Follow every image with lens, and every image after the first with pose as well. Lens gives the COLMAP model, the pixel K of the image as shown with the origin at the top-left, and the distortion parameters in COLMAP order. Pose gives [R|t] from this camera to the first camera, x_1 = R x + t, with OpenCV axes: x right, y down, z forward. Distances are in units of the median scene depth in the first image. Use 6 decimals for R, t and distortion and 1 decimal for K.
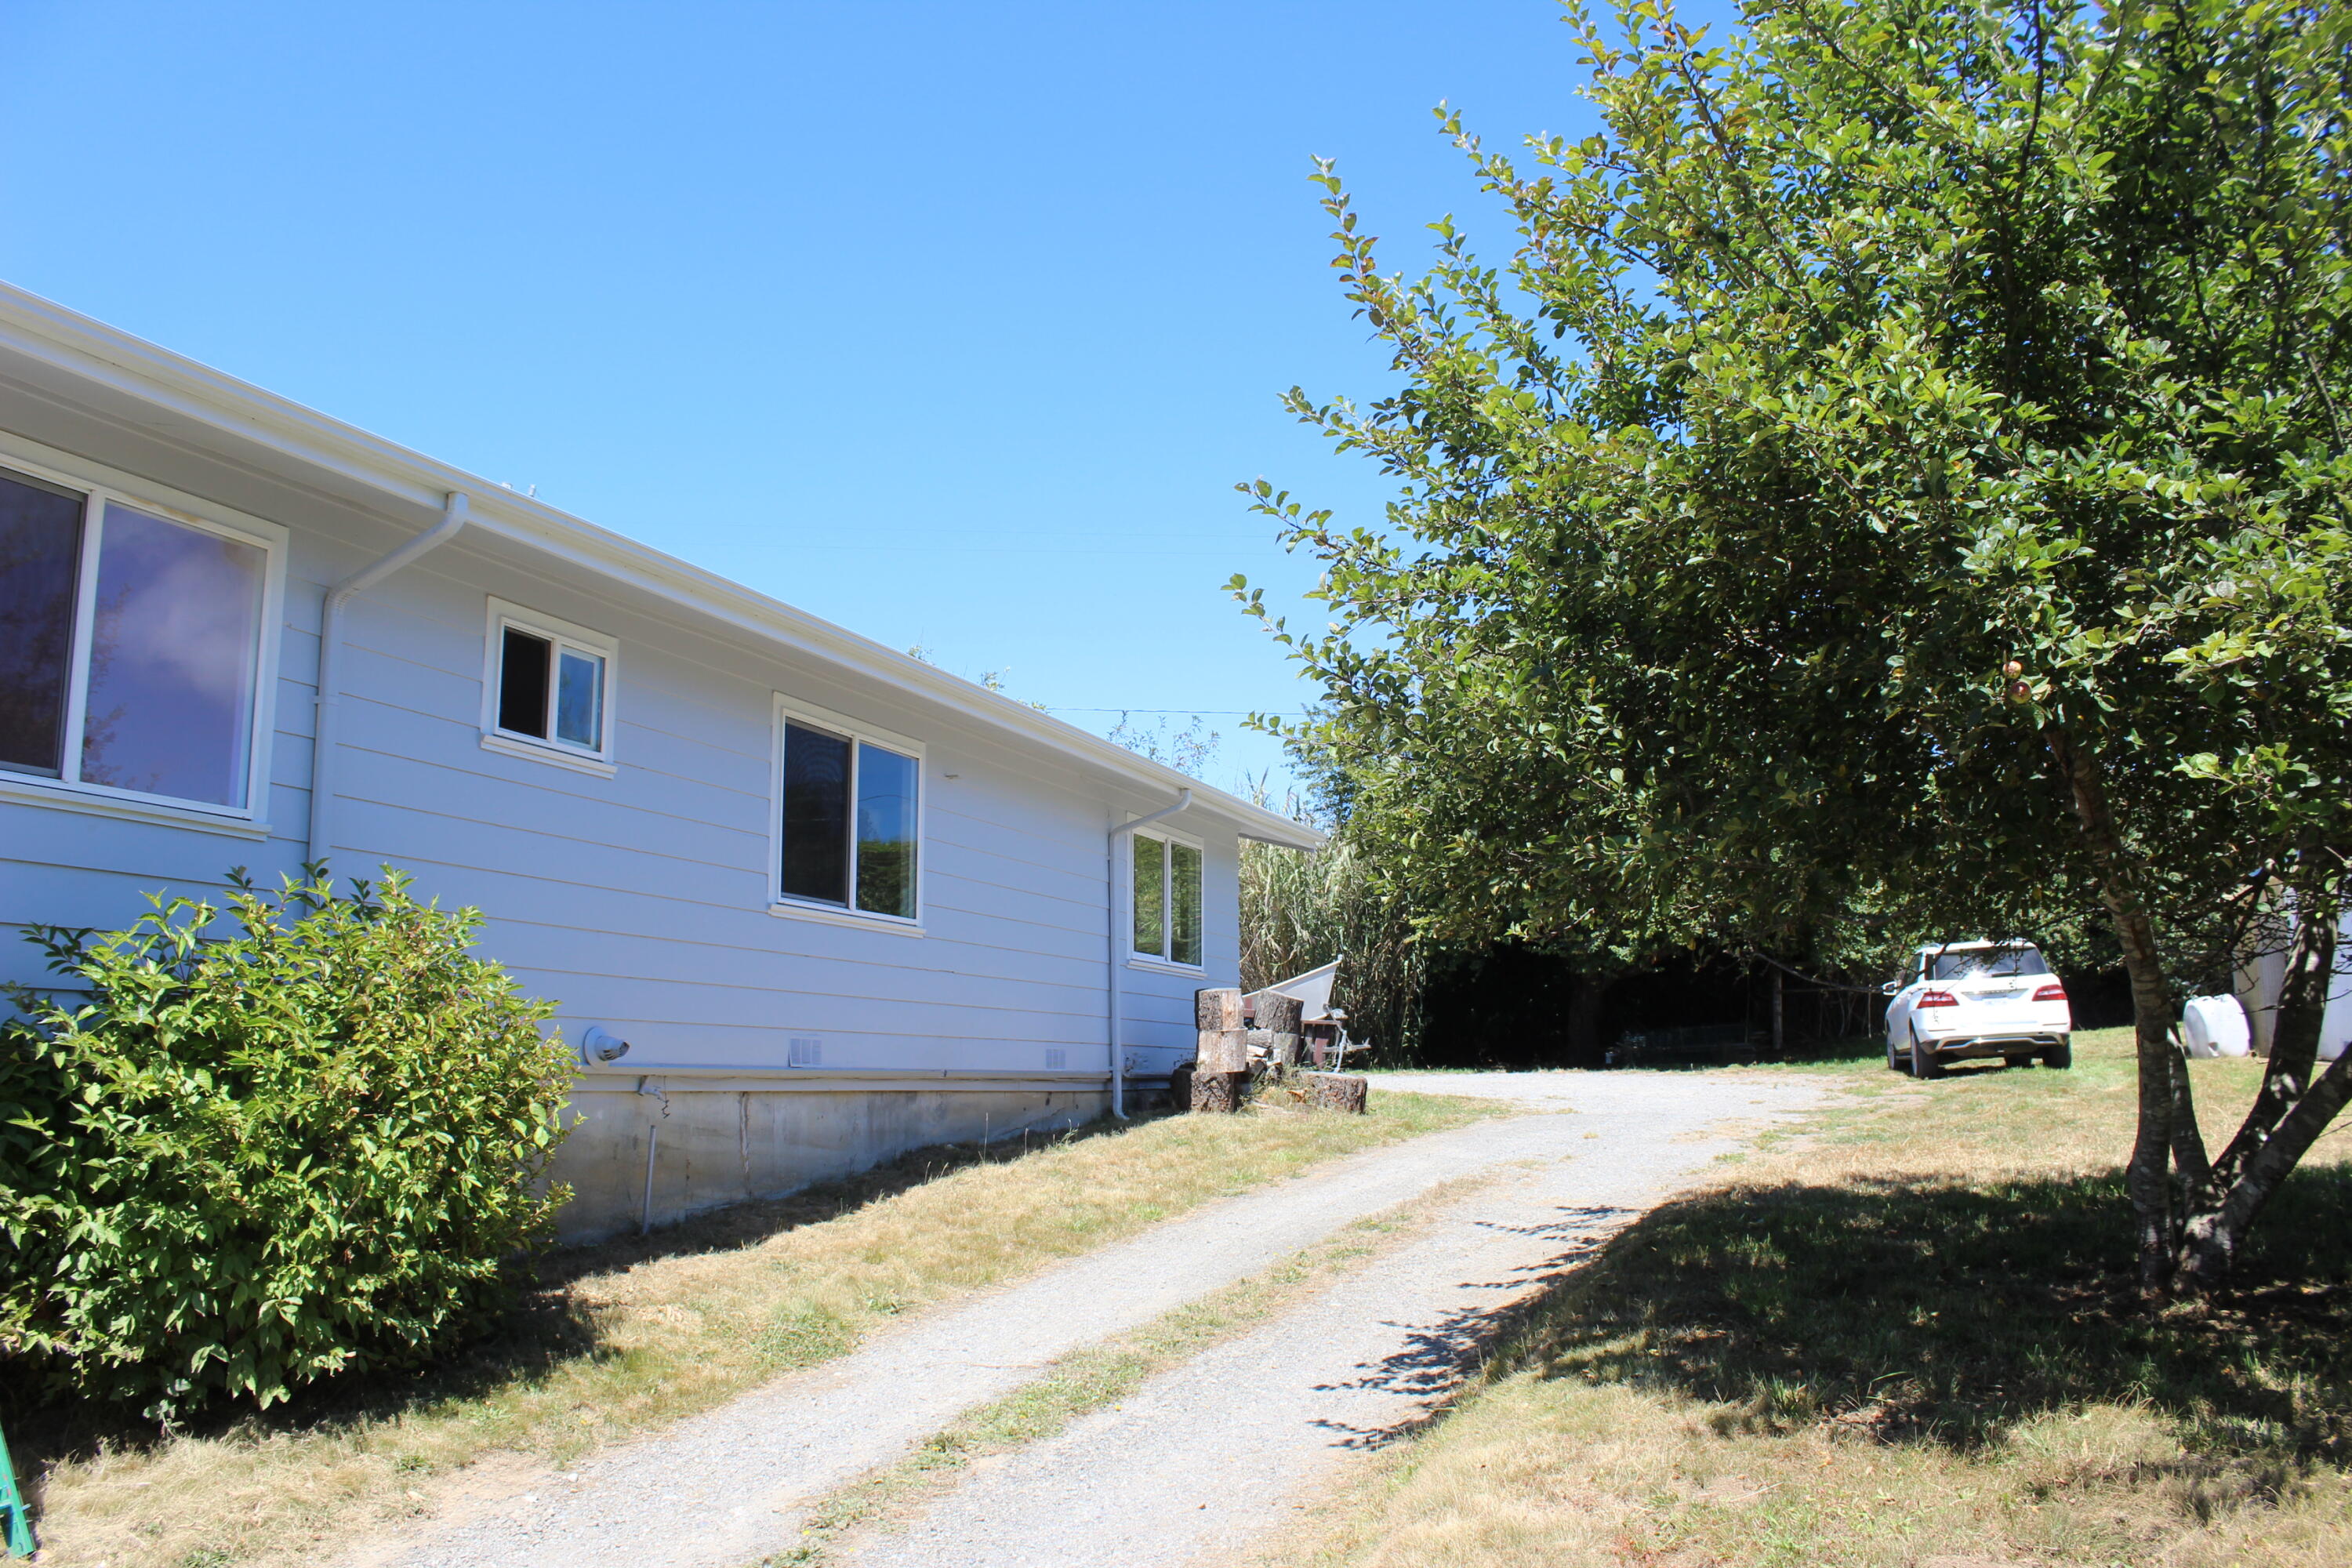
lens RADIAL K [[1985.0, 0, 1120.1], [0, 1985.0, 753.6], [0, 0, 1]] dist [-0.297595, 0.498403]
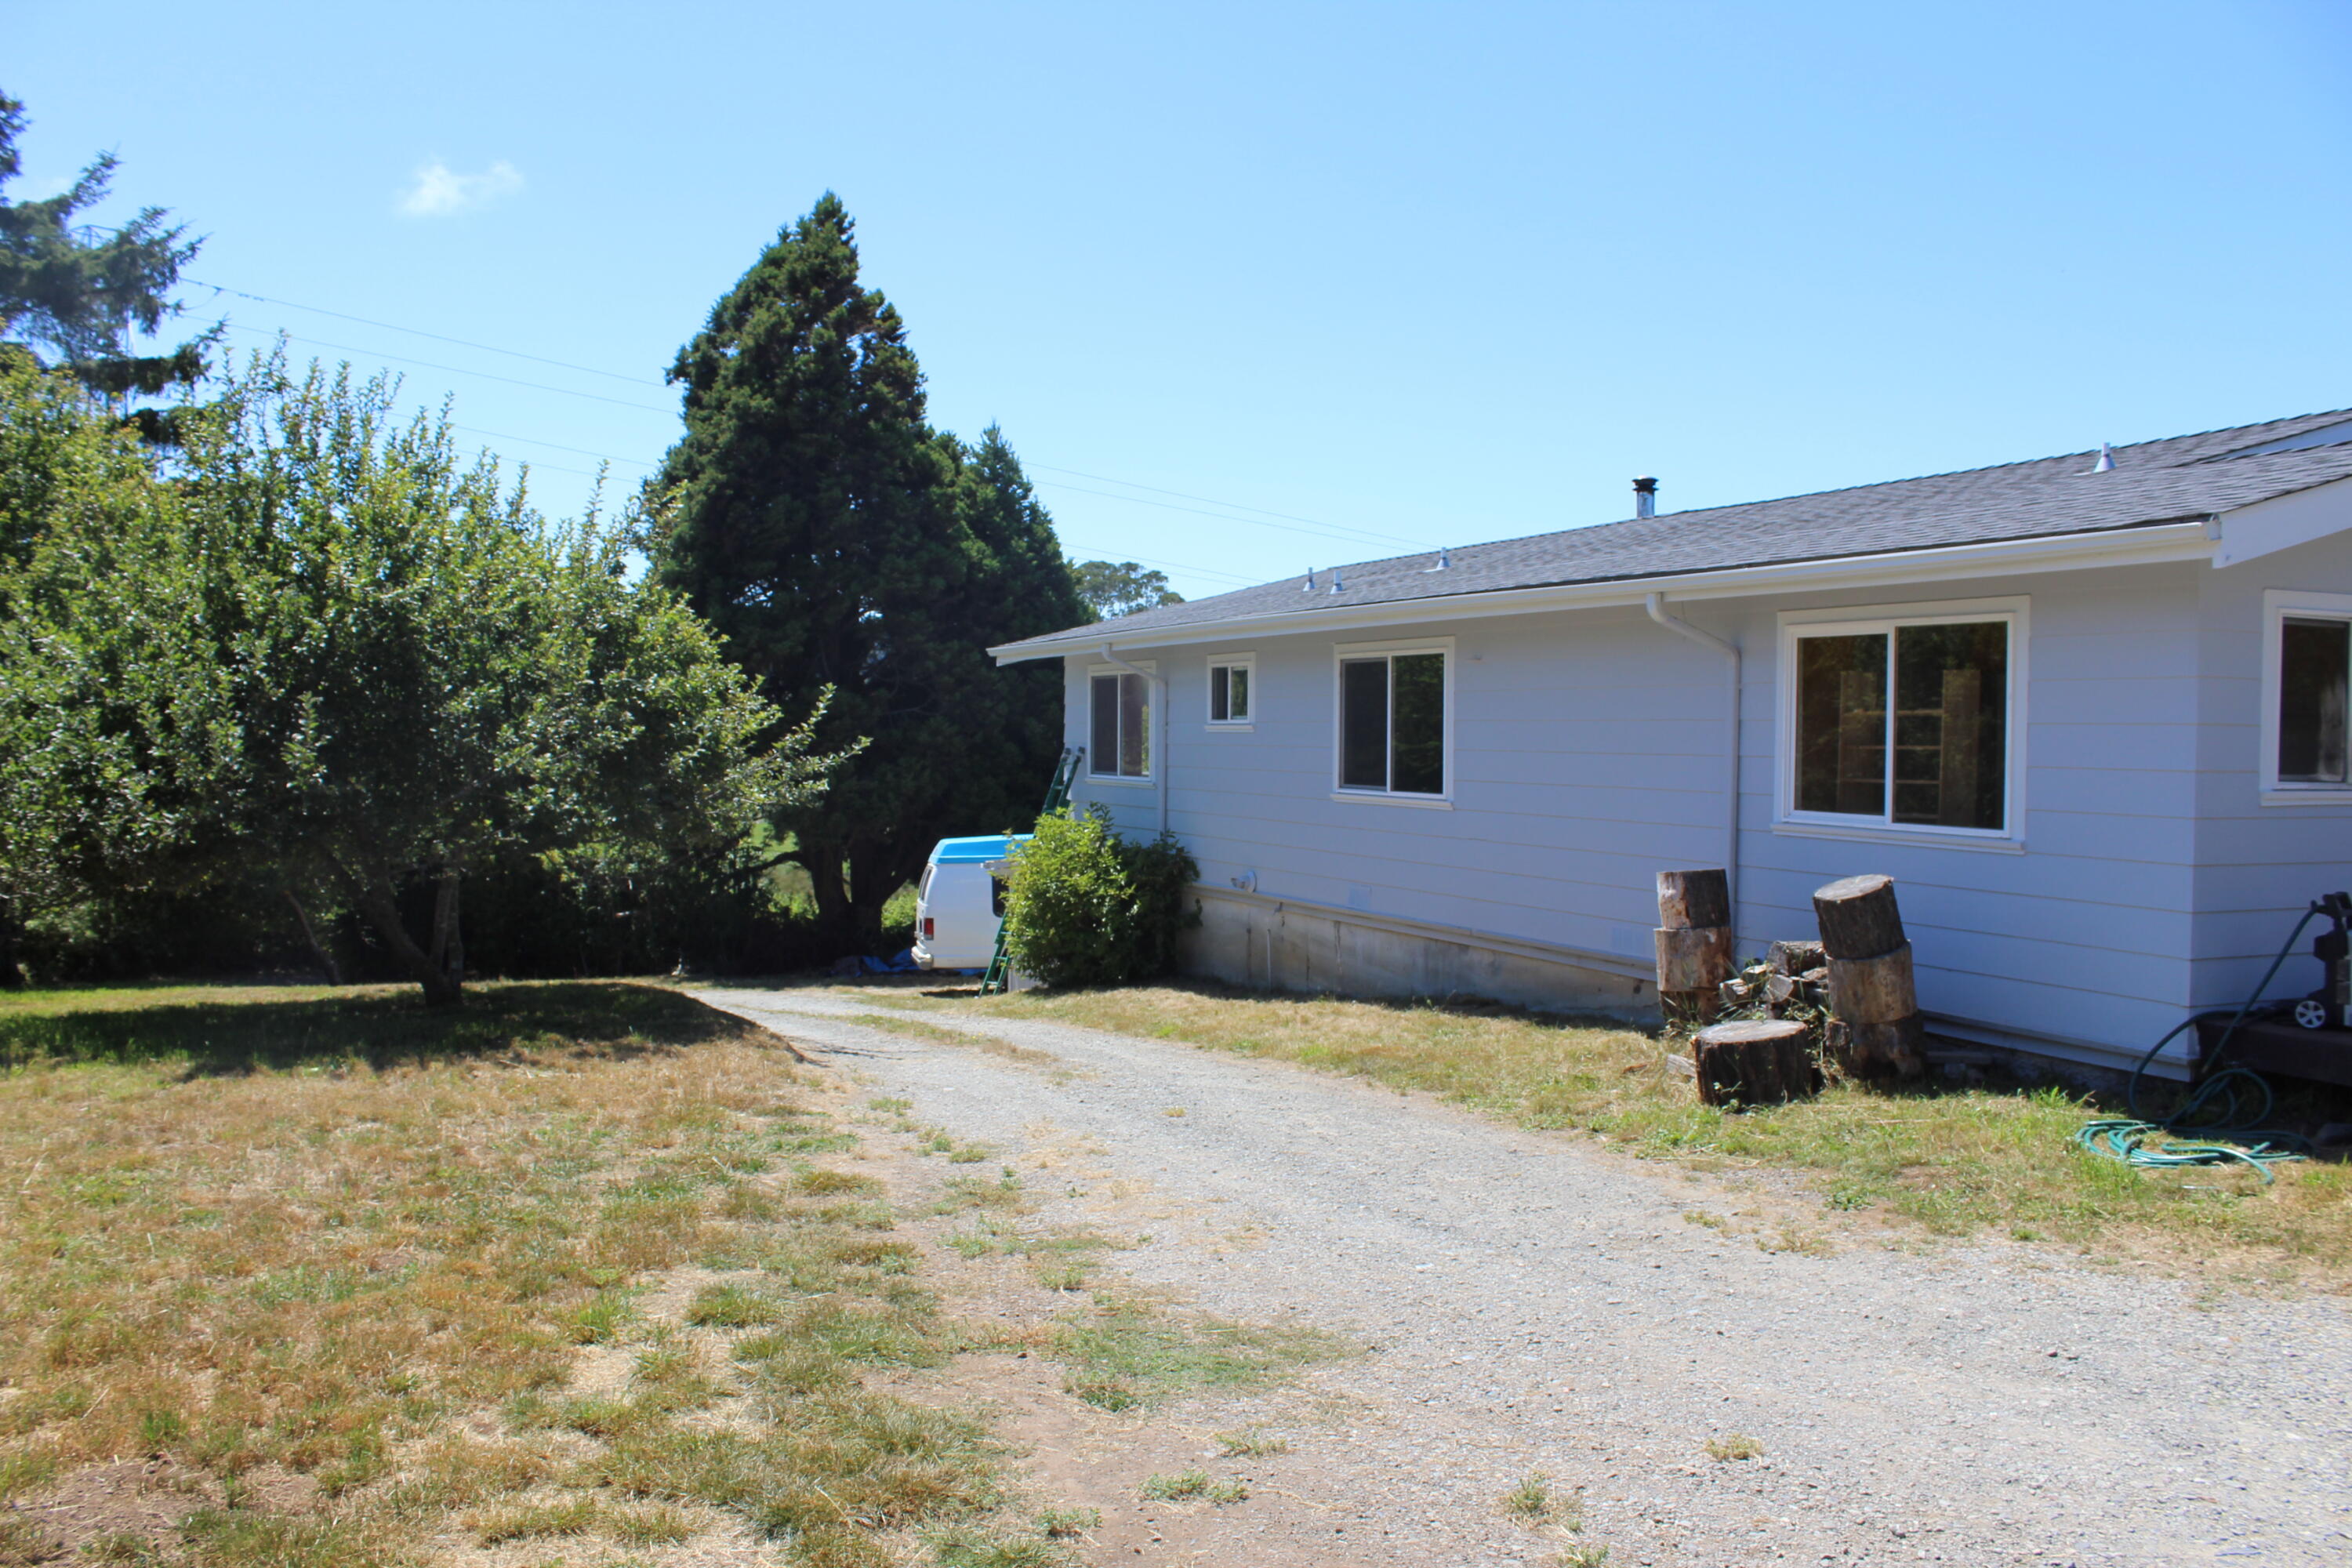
lens RADIAL K [[1985.0, 0, 1120.1], [0, 1985.0, 753.6], [0, 0, 1]] dist [-0.297595, 0.498403]
pose [[-0.725862, -0.001770, -0.687838, 0.897966], [0.100471, 0.988998, -0.108571, 0.181511], [0.680463, -0.147915, -0.717698, 1.852310]]
